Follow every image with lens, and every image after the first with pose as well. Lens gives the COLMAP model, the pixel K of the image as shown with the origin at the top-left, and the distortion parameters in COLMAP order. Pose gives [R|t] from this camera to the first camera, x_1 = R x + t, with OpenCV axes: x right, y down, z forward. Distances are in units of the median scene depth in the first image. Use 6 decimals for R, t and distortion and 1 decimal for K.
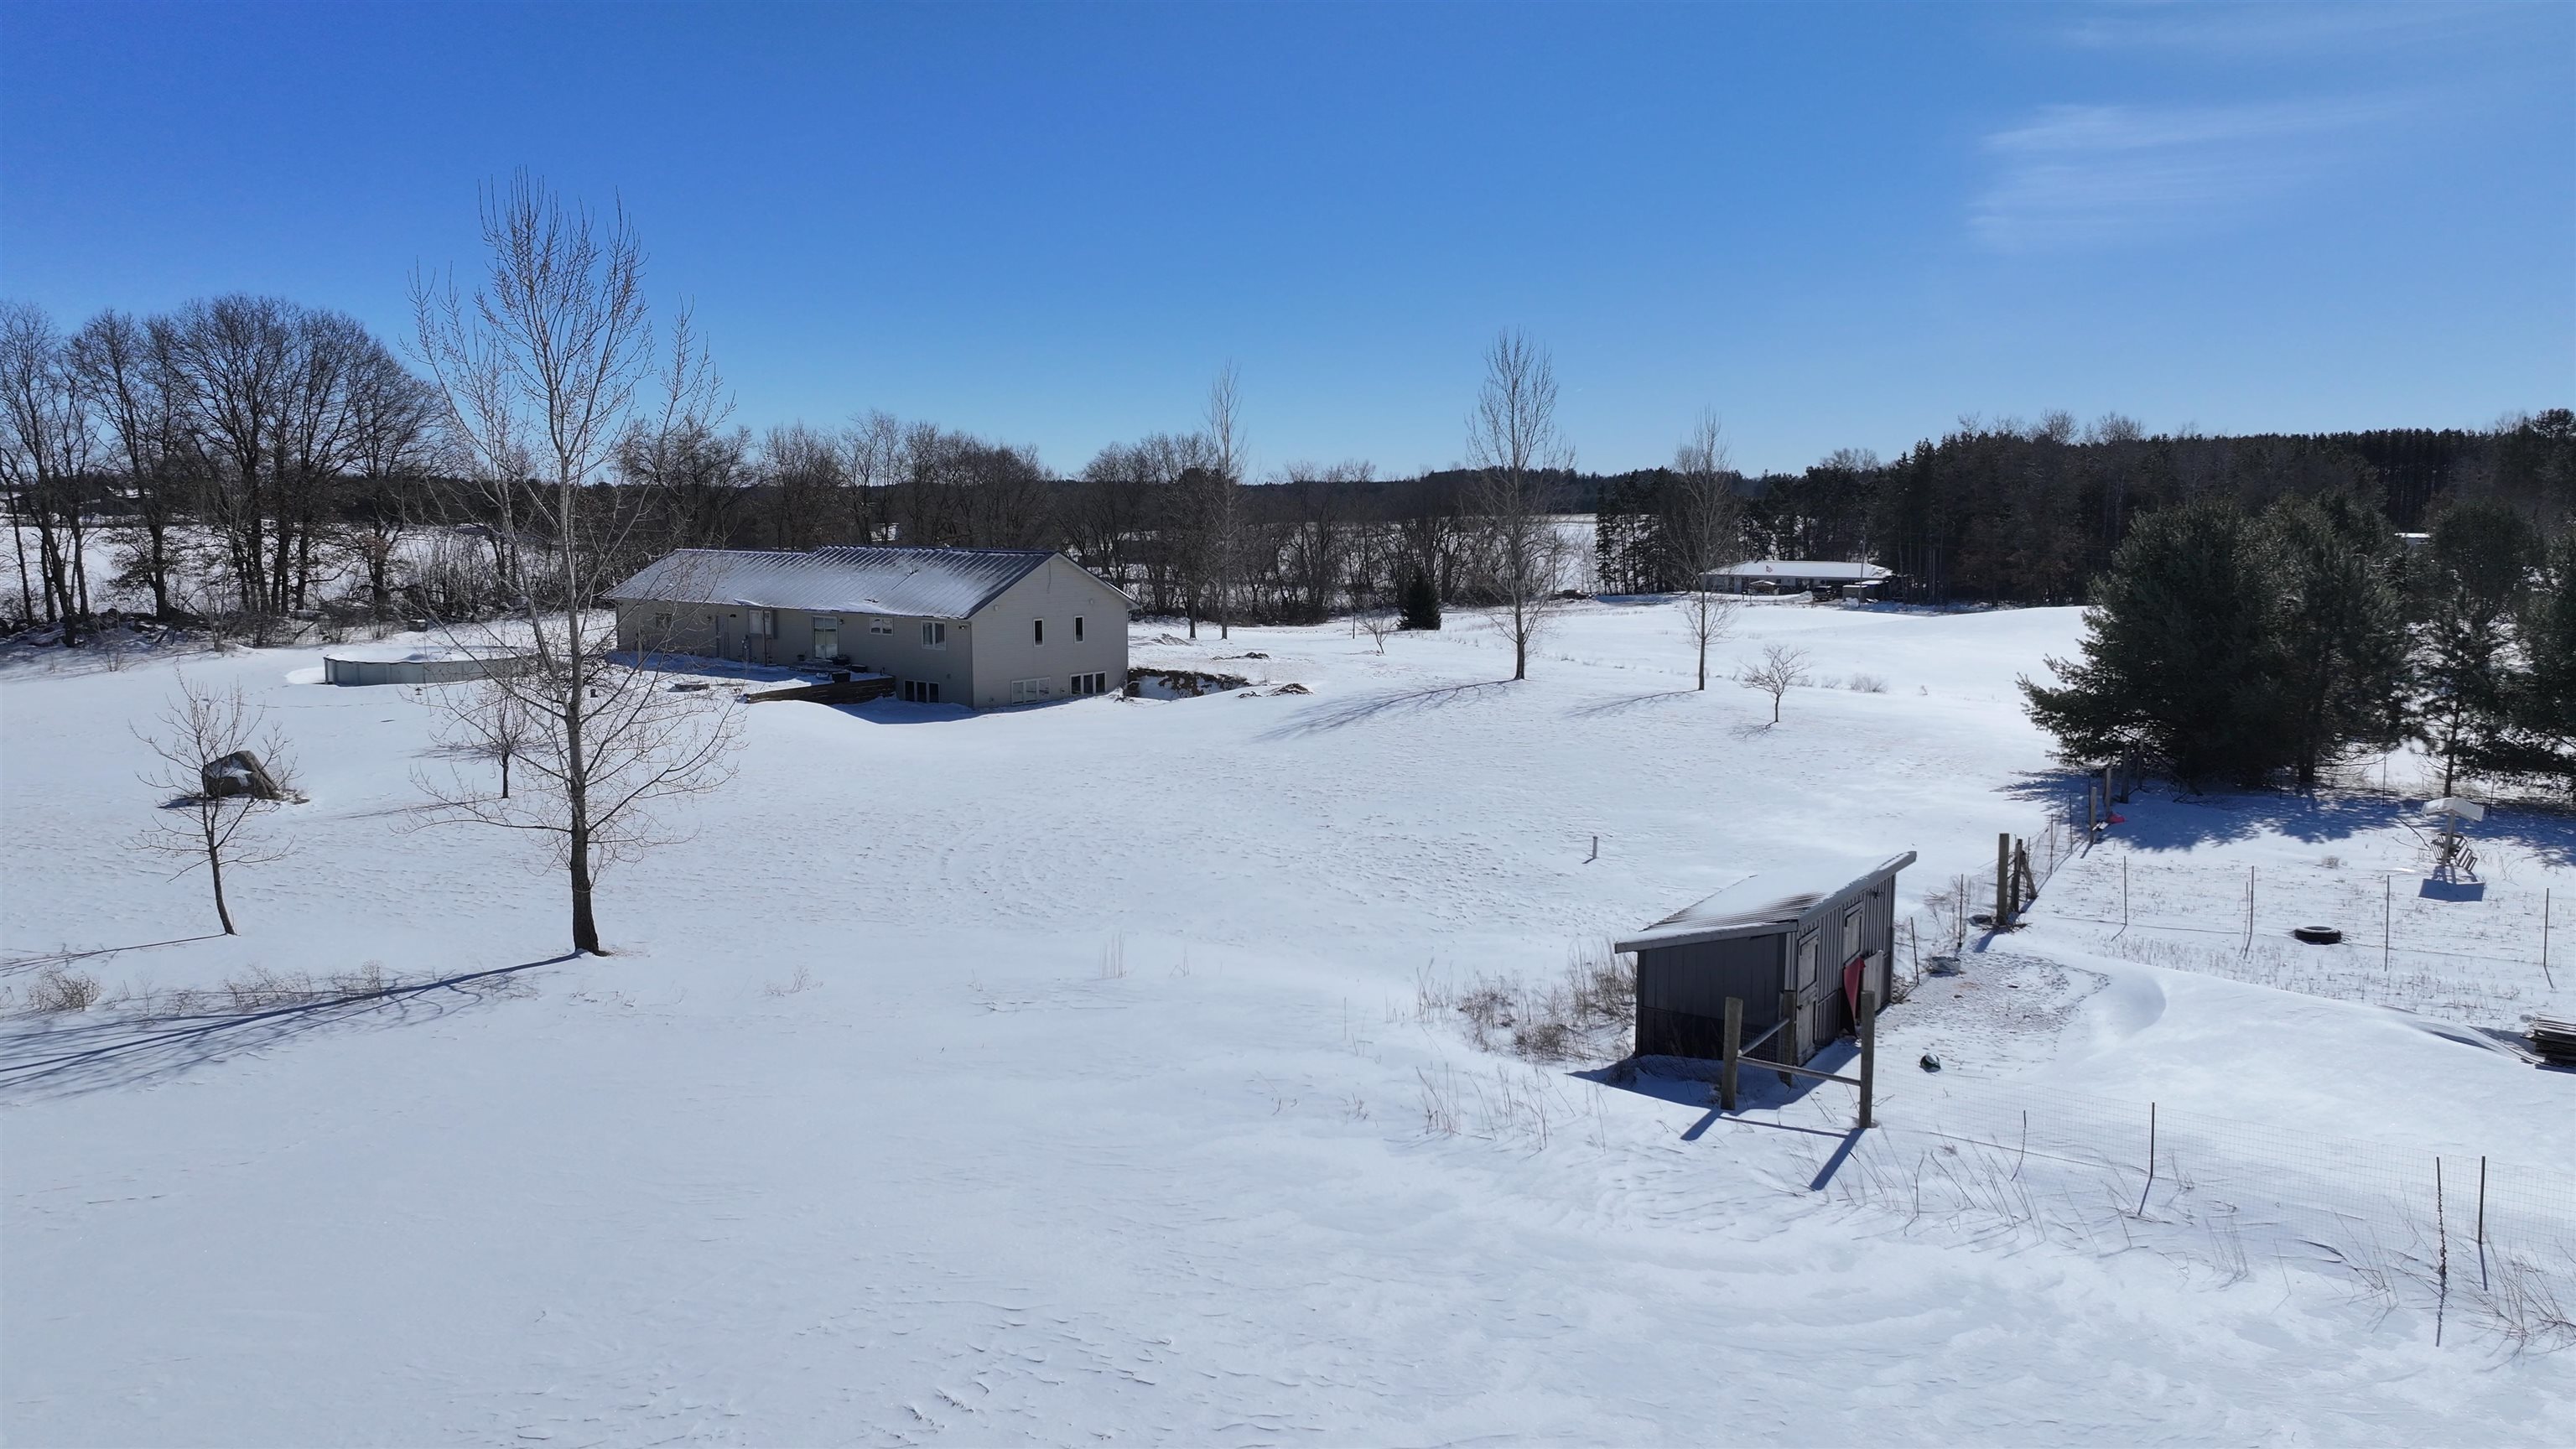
lens RADIAL K [[1826.5, 0, 1288.0], [0, 1826.5, 724.5], [0, 0, 1]] dist [0.010104, 0.004885]
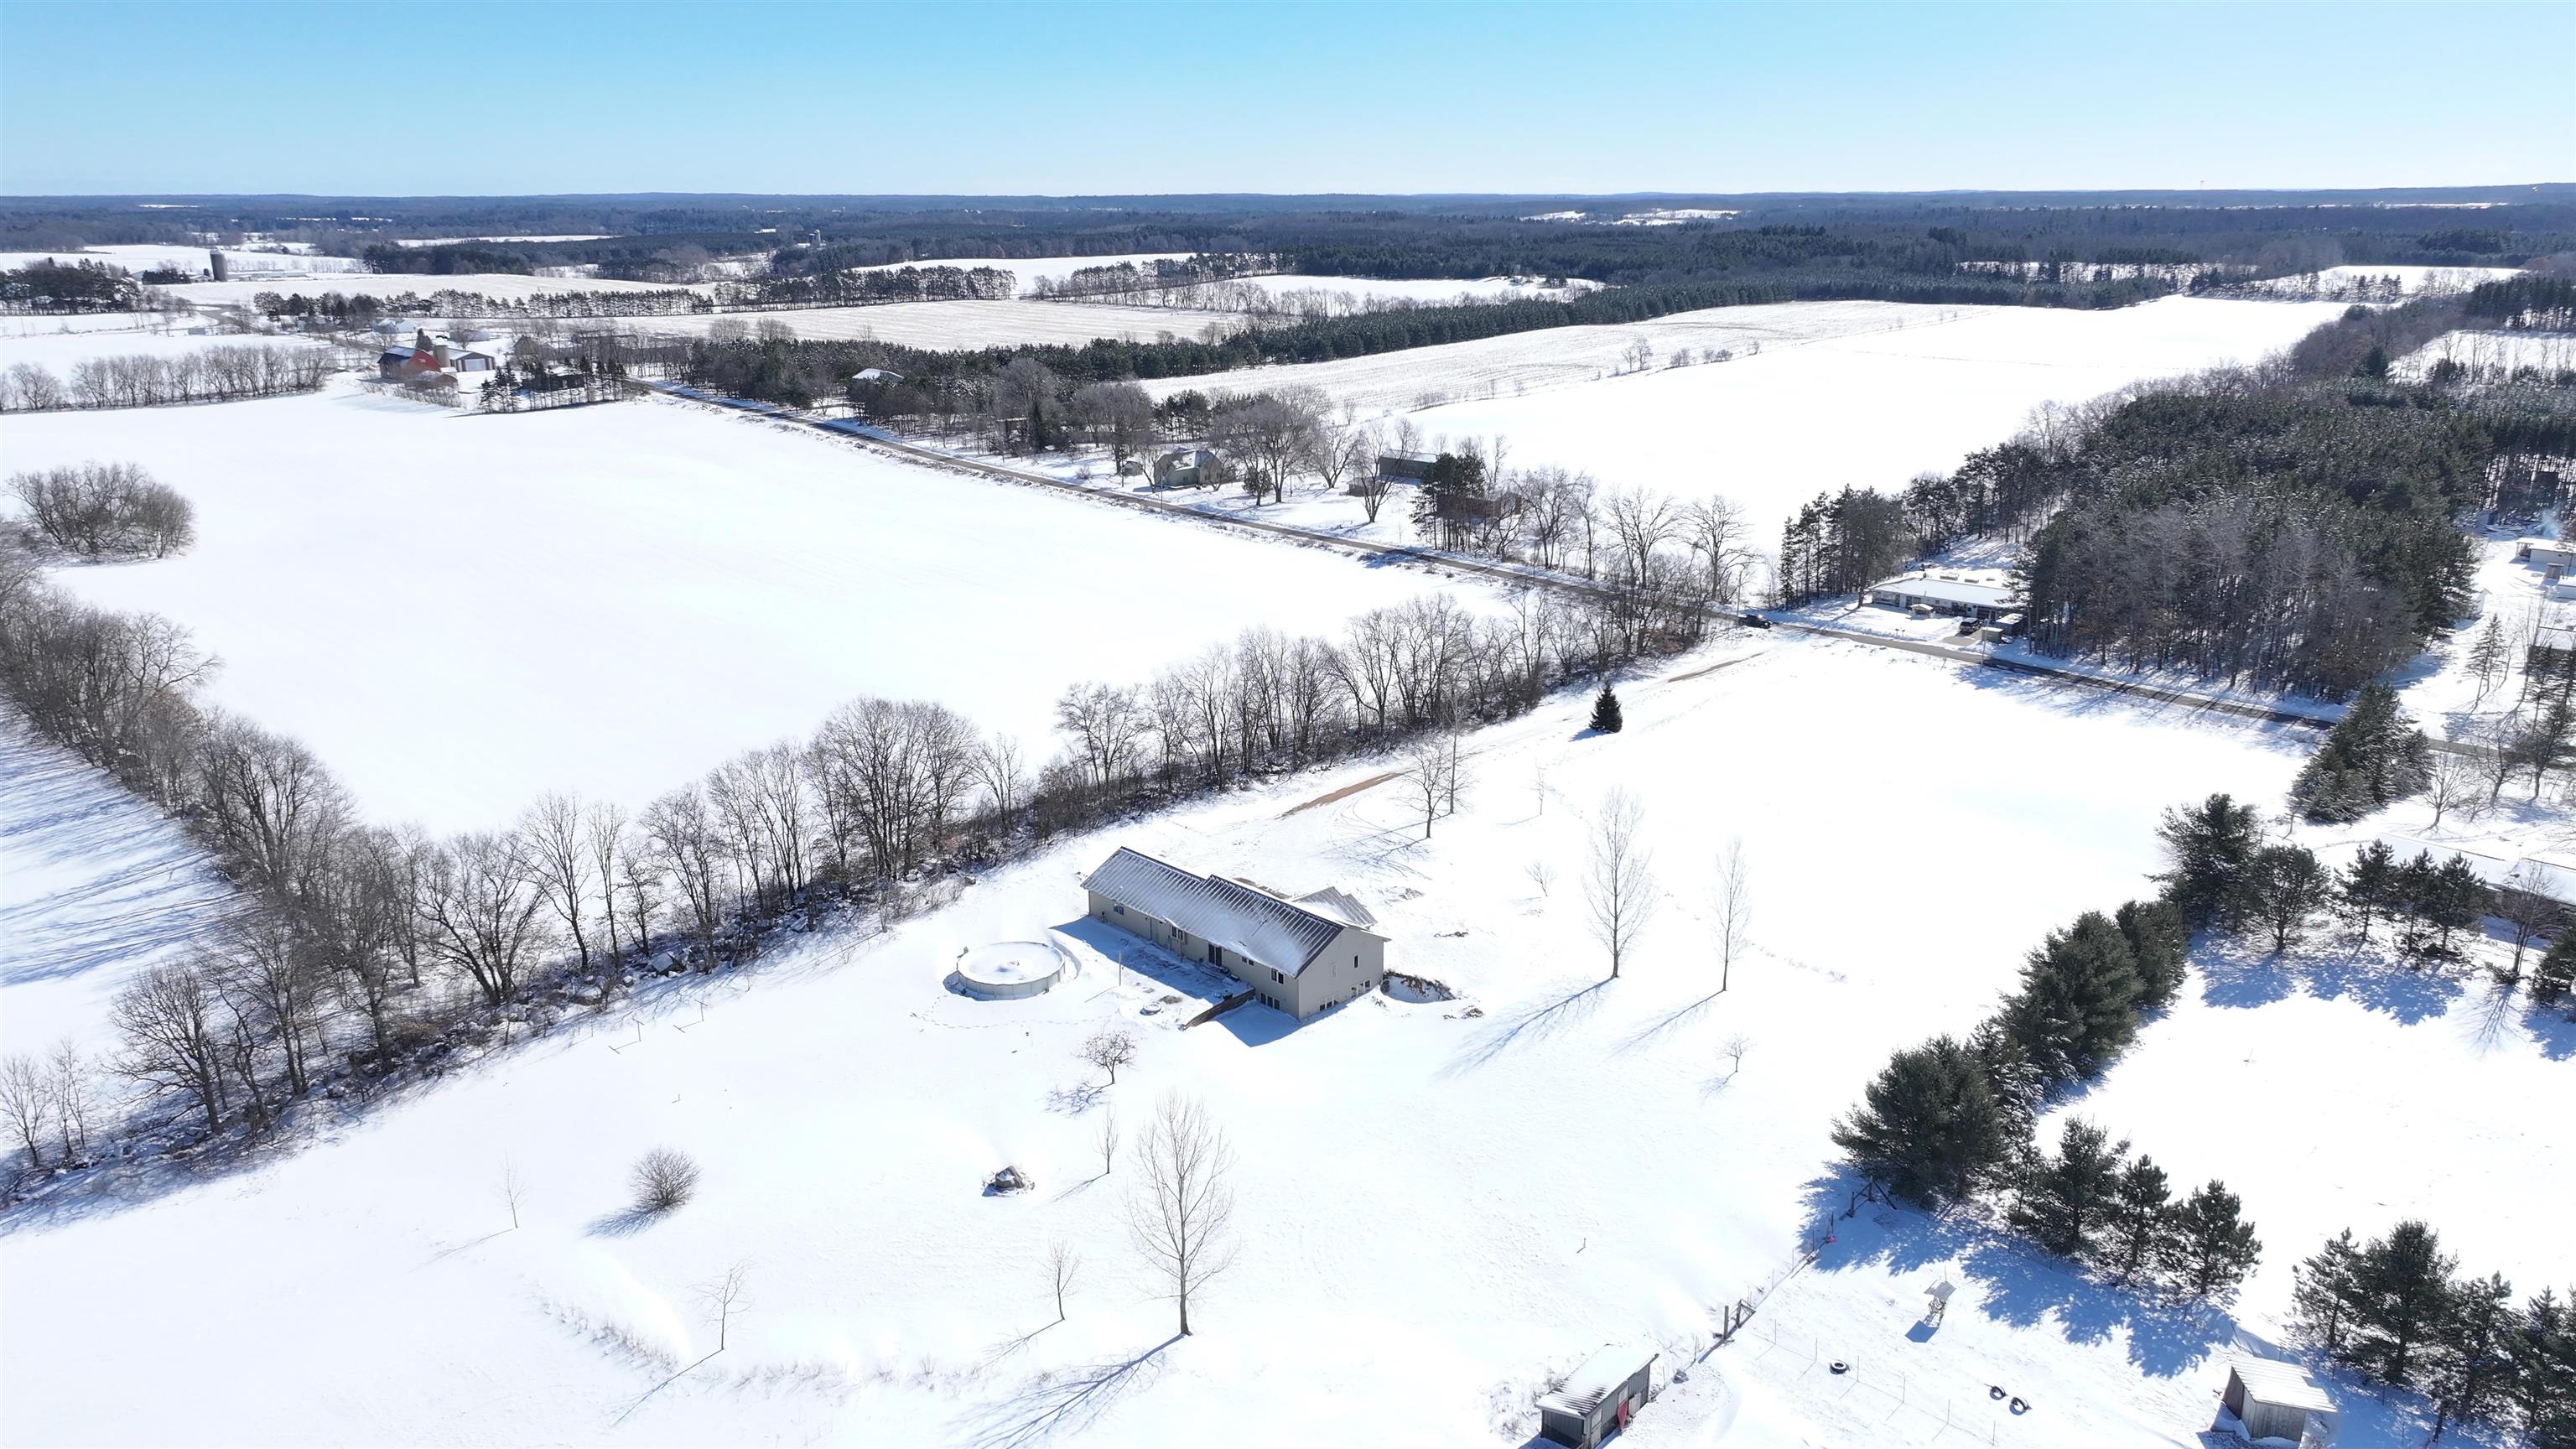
lens RADIAL K [[1826.5, 0, 1288.0], [0, 1826.5, 724.5], [0, 0, 1]] dist [0.010104, 0.004885]
pose [[0.989620, 0.036413, -0.139021, 0.058253], [-0.013565, 0.986717, 0.161881, -0.562280], [0.143069, -0.158315, 0.976969, -0.704413]]
